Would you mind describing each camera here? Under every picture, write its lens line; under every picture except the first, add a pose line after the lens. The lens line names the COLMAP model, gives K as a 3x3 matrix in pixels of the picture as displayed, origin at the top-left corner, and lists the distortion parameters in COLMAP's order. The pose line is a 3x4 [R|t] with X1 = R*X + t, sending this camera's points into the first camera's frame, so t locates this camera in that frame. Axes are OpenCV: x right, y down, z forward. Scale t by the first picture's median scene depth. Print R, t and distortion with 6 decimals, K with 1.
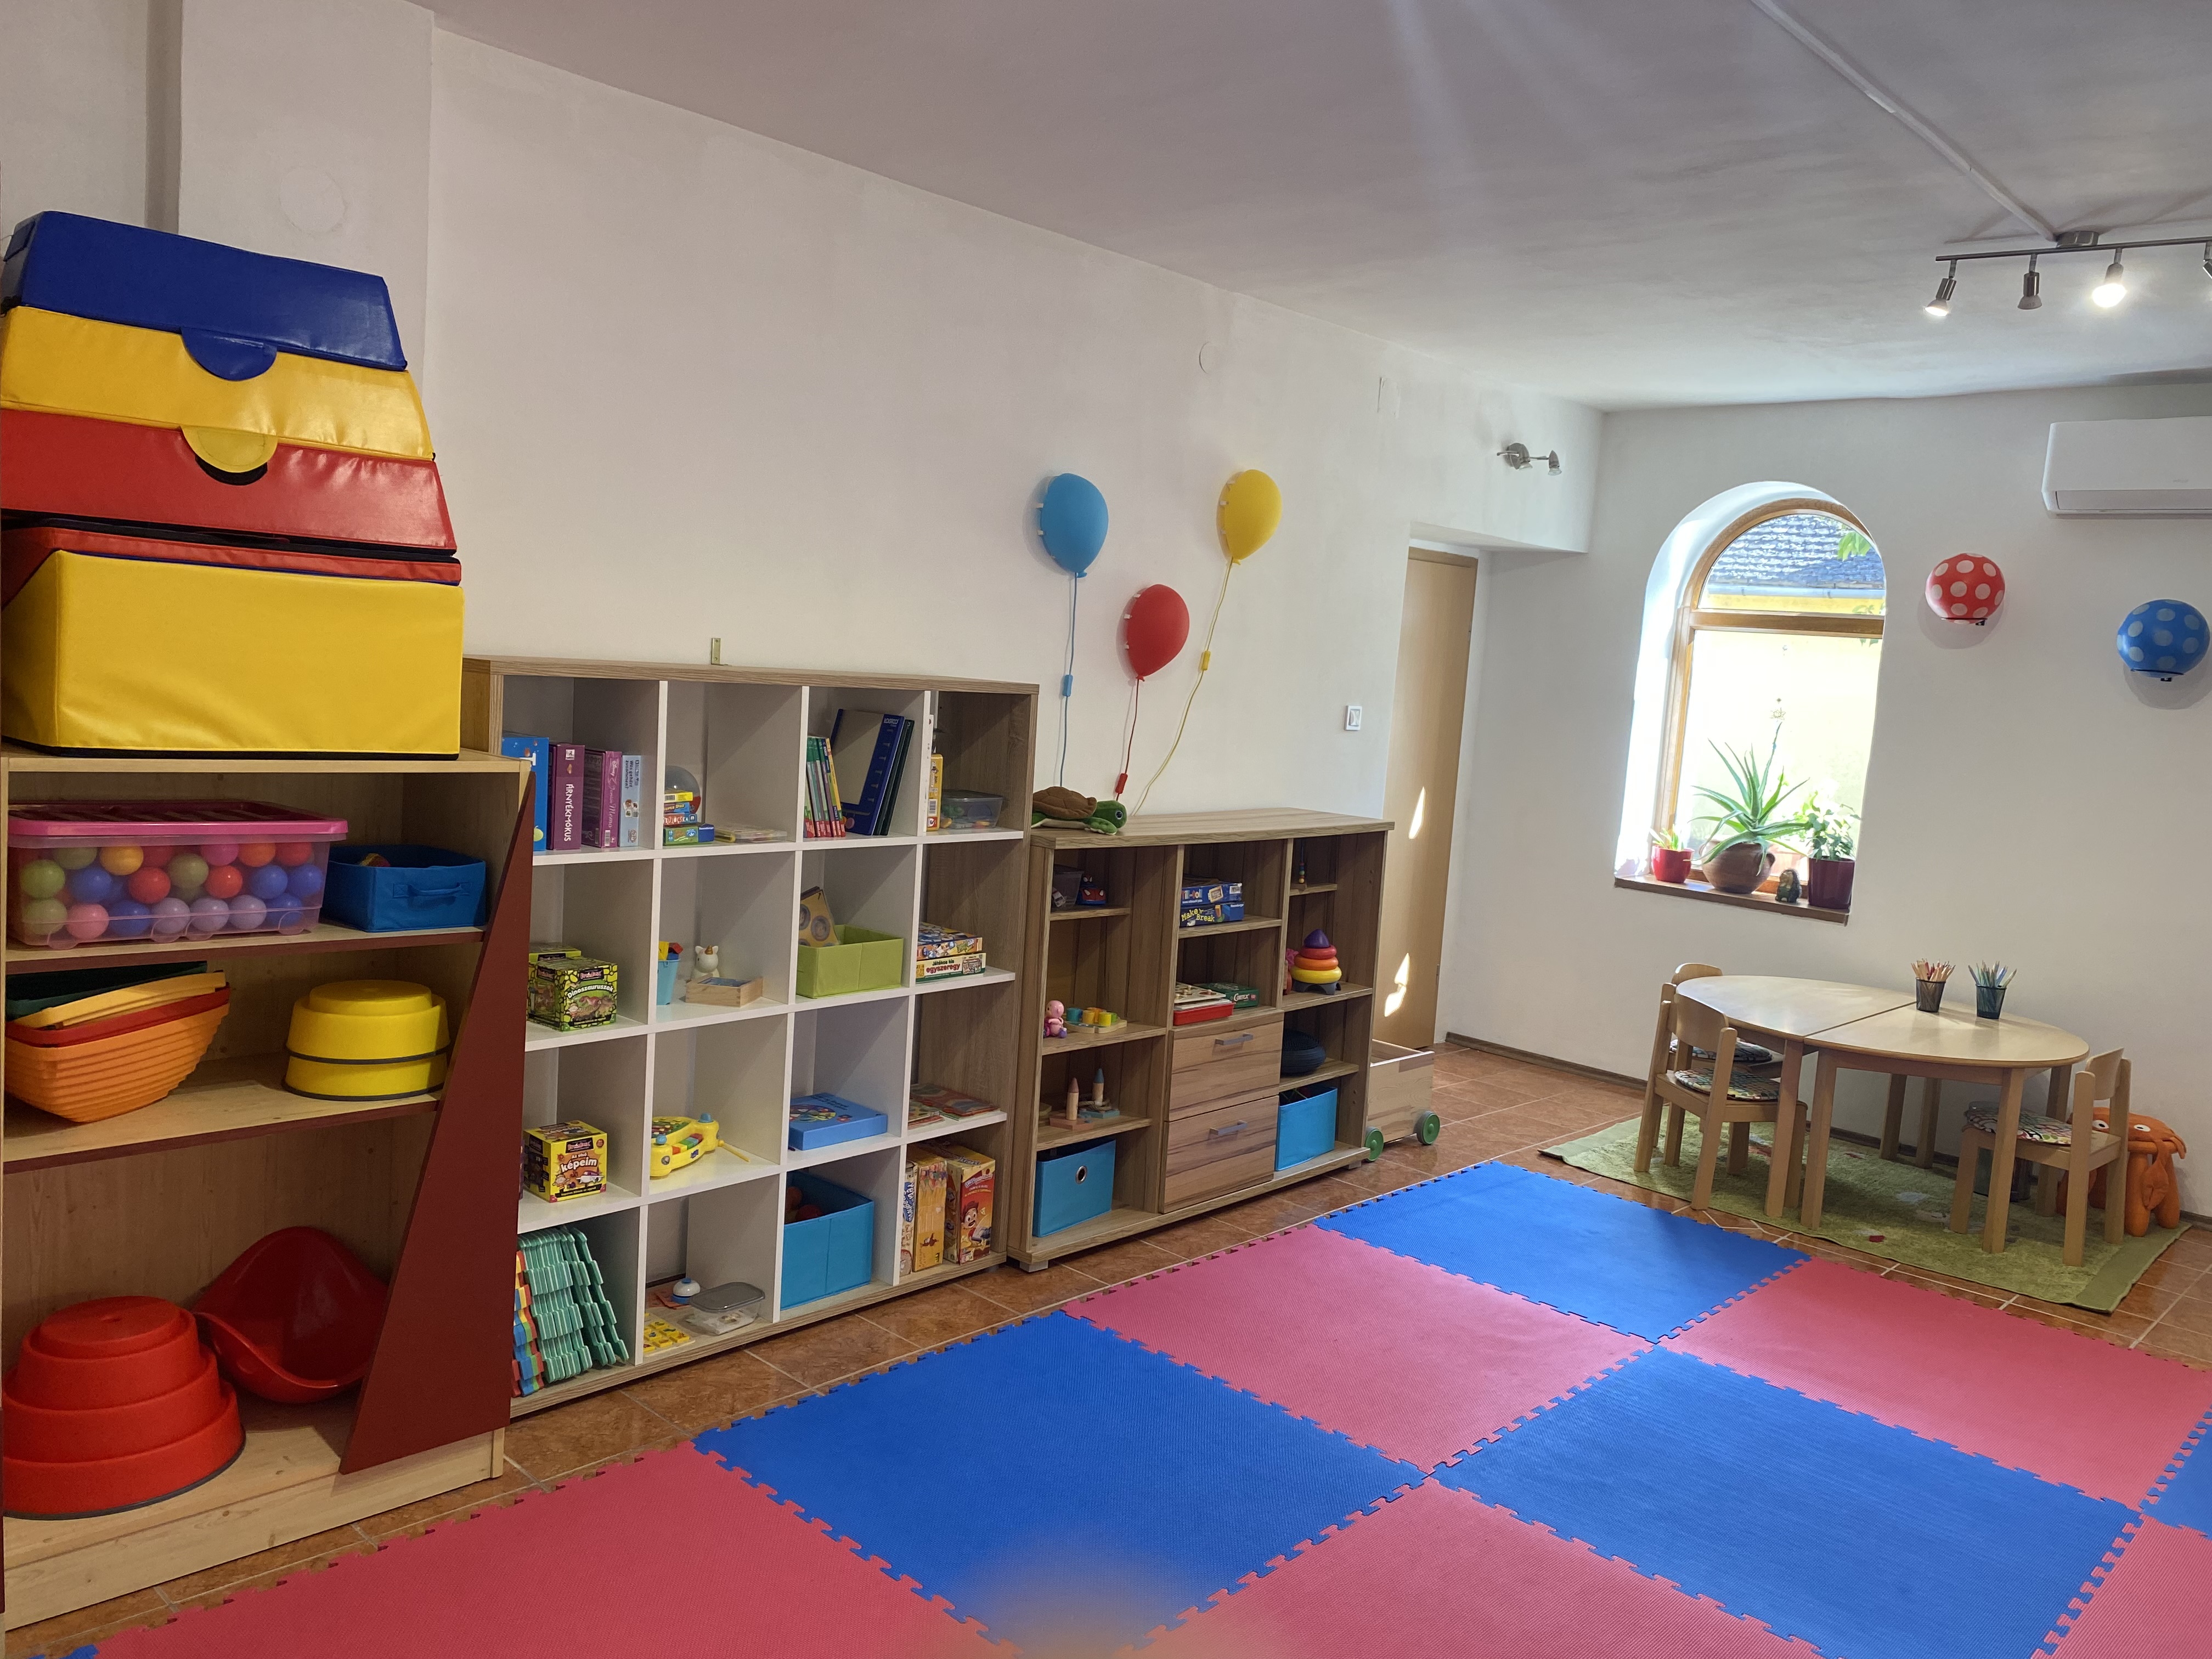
lens RADIAL K [[1692.2, 0, 1106.0], [0, 1692.2, 829.5], [0, 0, 1]] dist [0.042315, 0.000704]
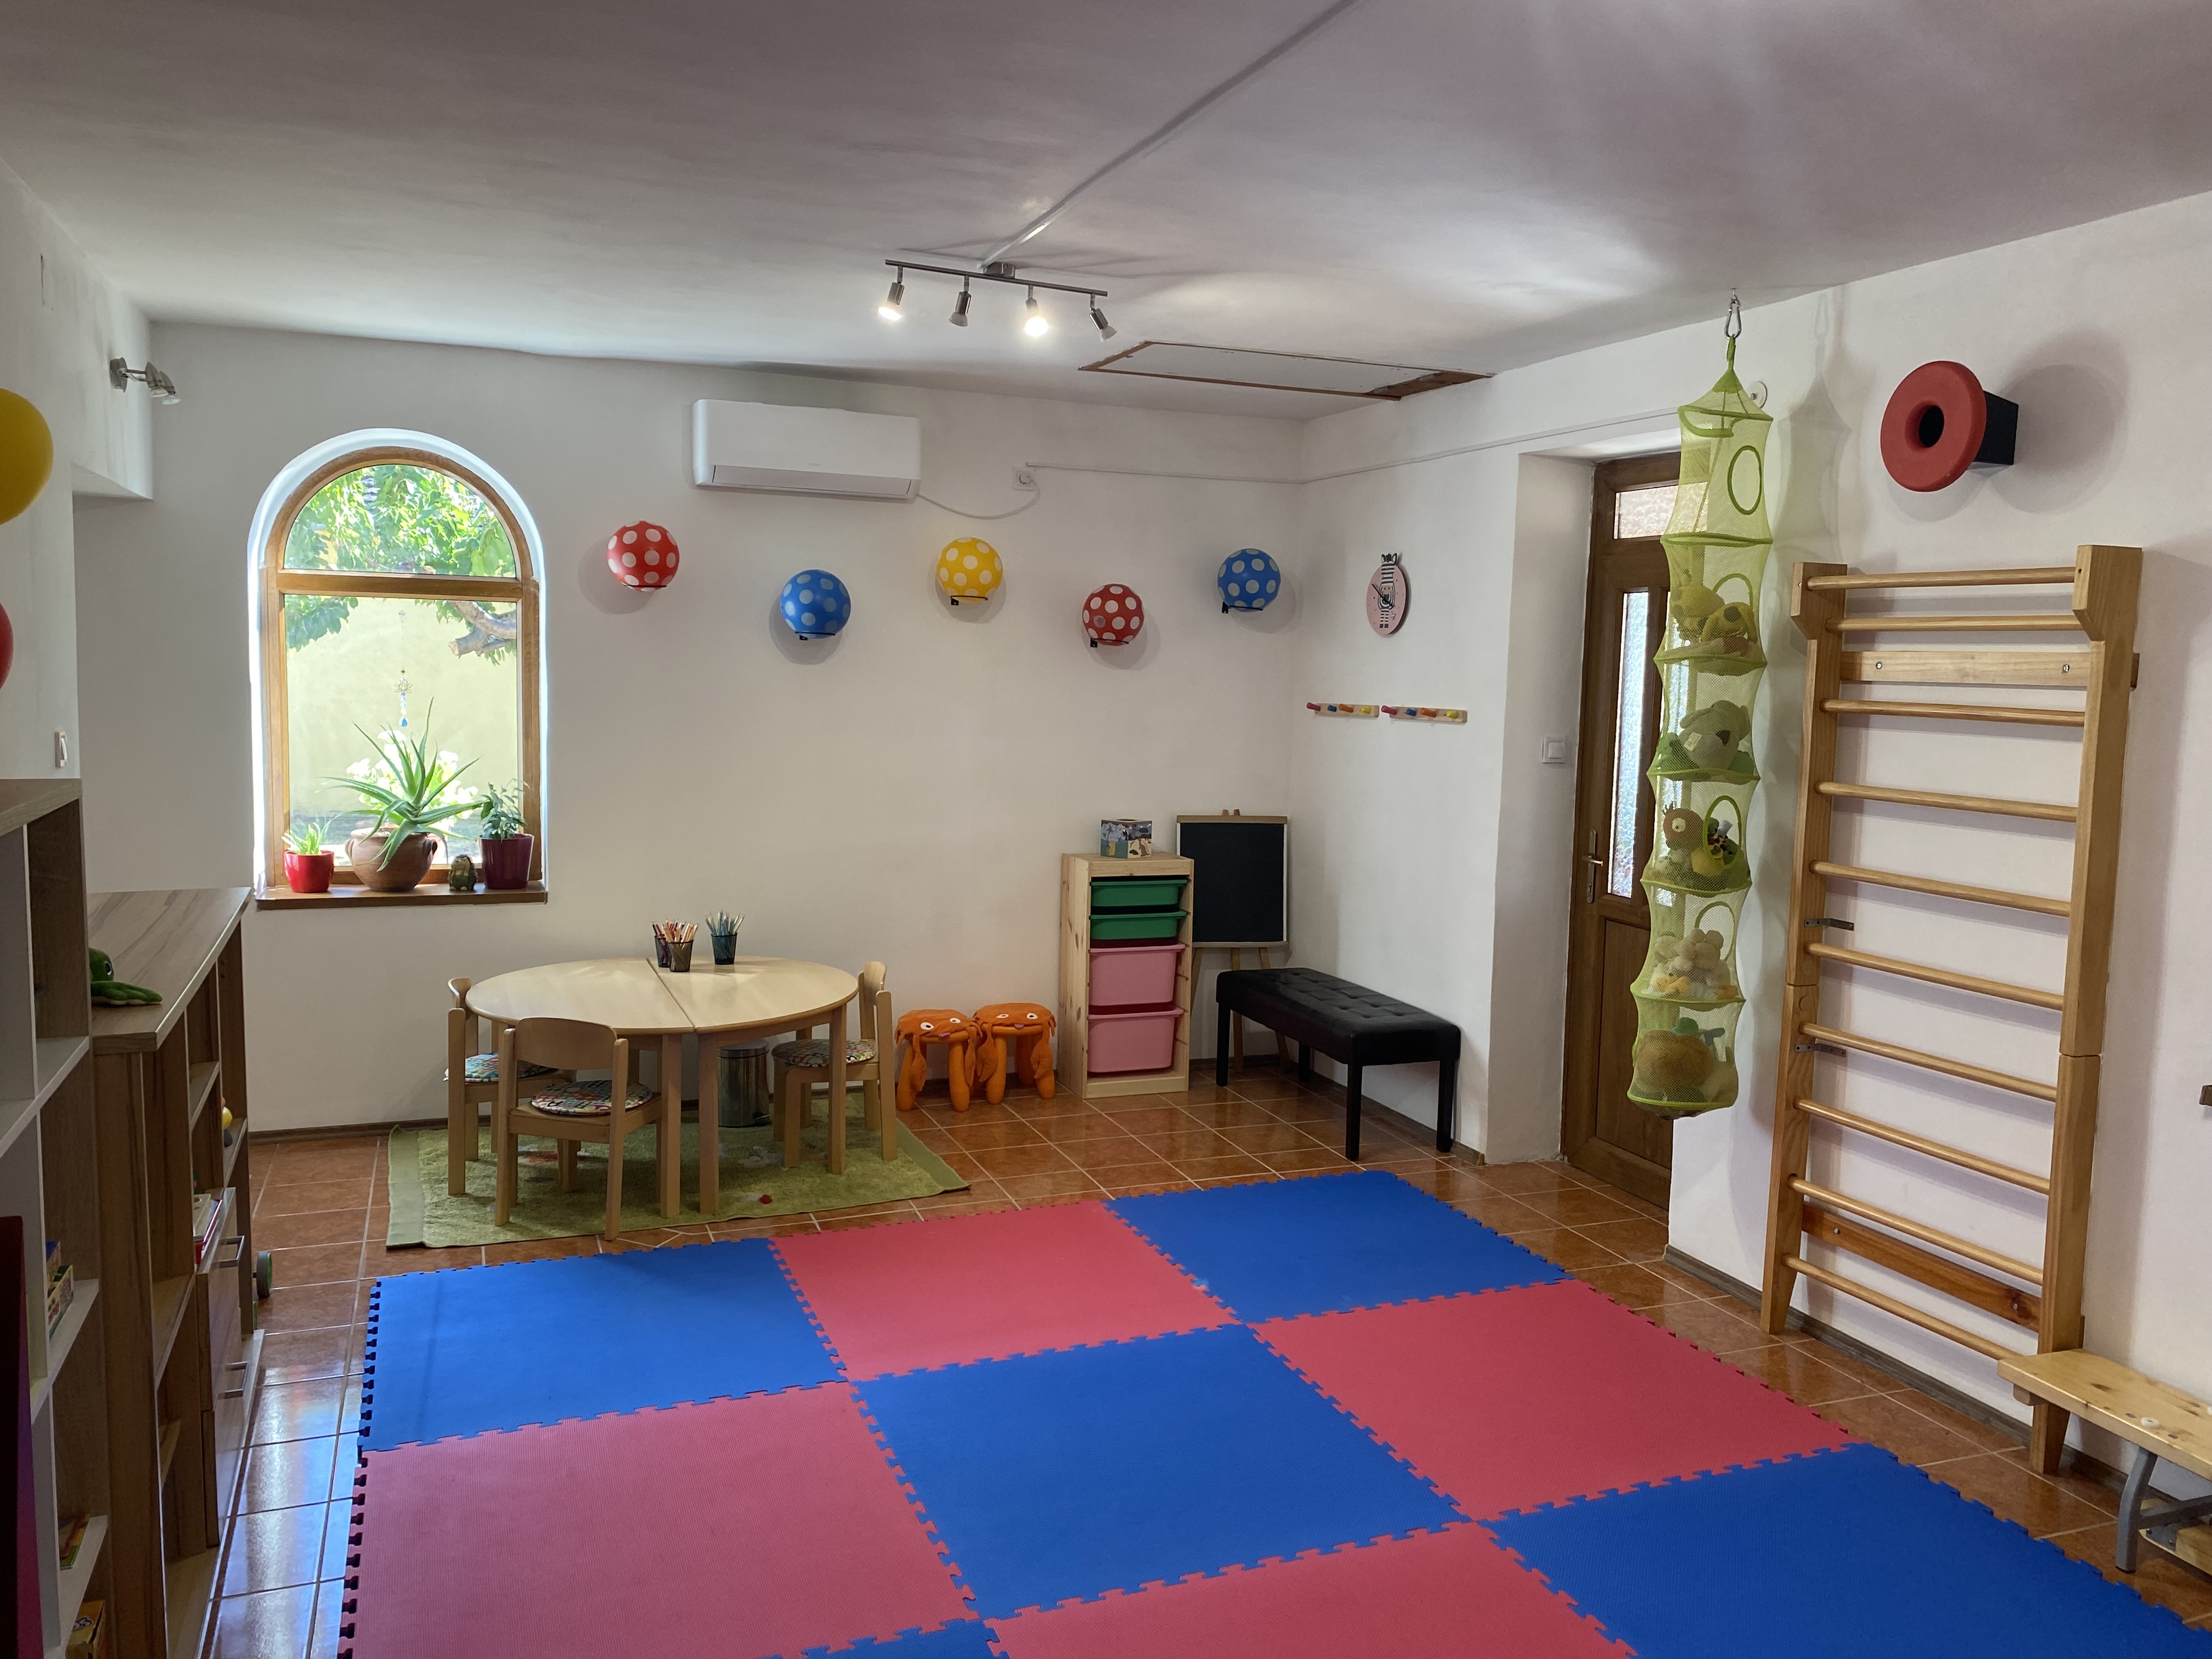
lens RADIAL K [[1695.6, 0, 1106.0], [0, 1695.6, 814.0], [0, 0, 1]] dist [0.098719, -0.197183]
pose [[0.440953, -0.151062, 0.884726, -0.348595], [0.107683, 0.987518, 0.114944, -0.089818], [-0.891047, 0.044585, 0.451716, 0.357778]]
